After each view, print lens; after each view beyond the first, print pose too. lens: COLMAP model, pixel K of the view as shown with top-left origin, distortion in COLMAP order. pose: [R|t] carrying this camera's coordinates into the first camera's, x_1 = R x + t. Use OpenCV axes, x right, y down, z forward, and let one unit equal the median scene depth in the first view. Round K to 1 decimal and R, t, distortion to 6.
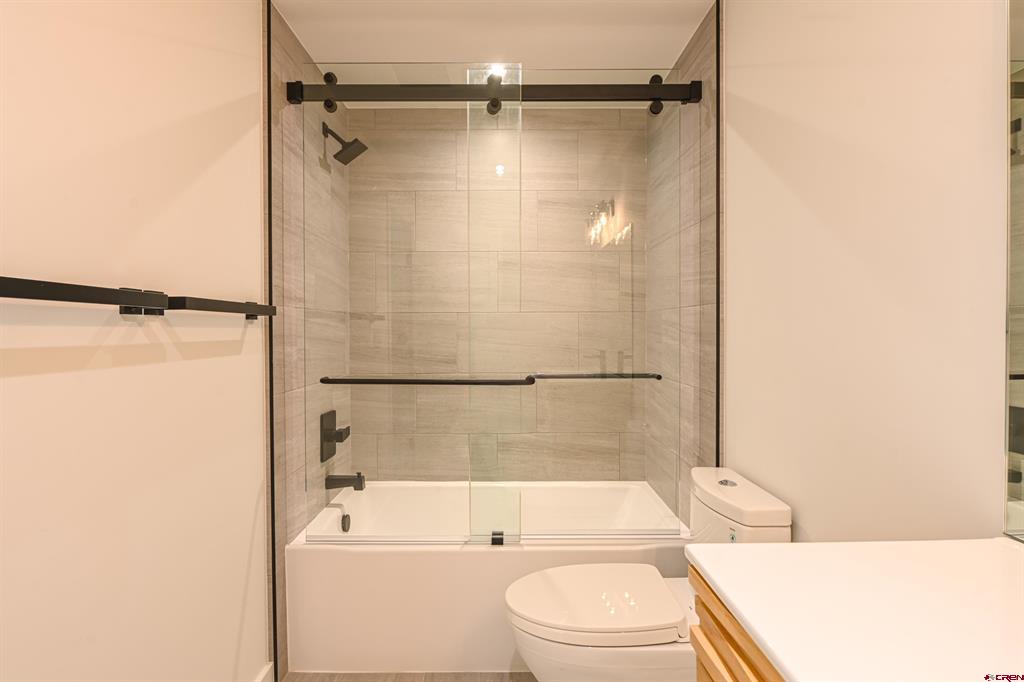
lens RADIAL K [[532.2, 0, 509.4], [0, 532.2, 331.5], [0, 0, 1]] dist [0.001517, 0.000974]
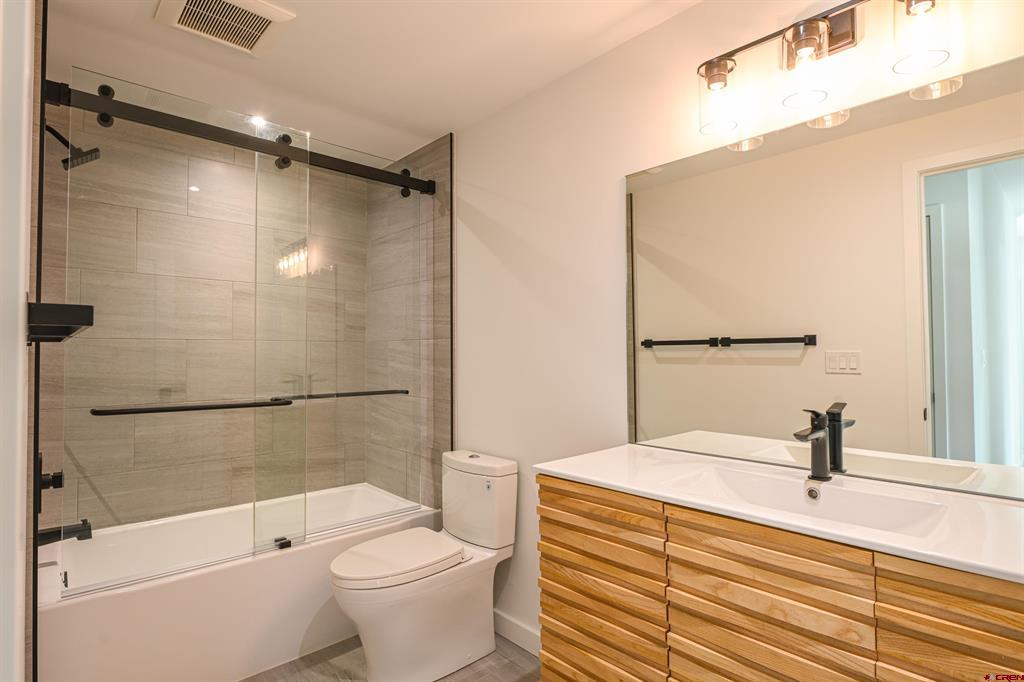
lens RADIAL K [[532.2, 0, 509.4], [0, 532.2, 331.5], [0, 0, 1]] dist [0.001517, 0.000974]
pose [[0.739185, 0.029063, 0.672875, -0.422344], [0.004866, 0.998812, -0.048486, 0.000217], [-0.673485, 0.039114, 0.738165, -0.160867]]
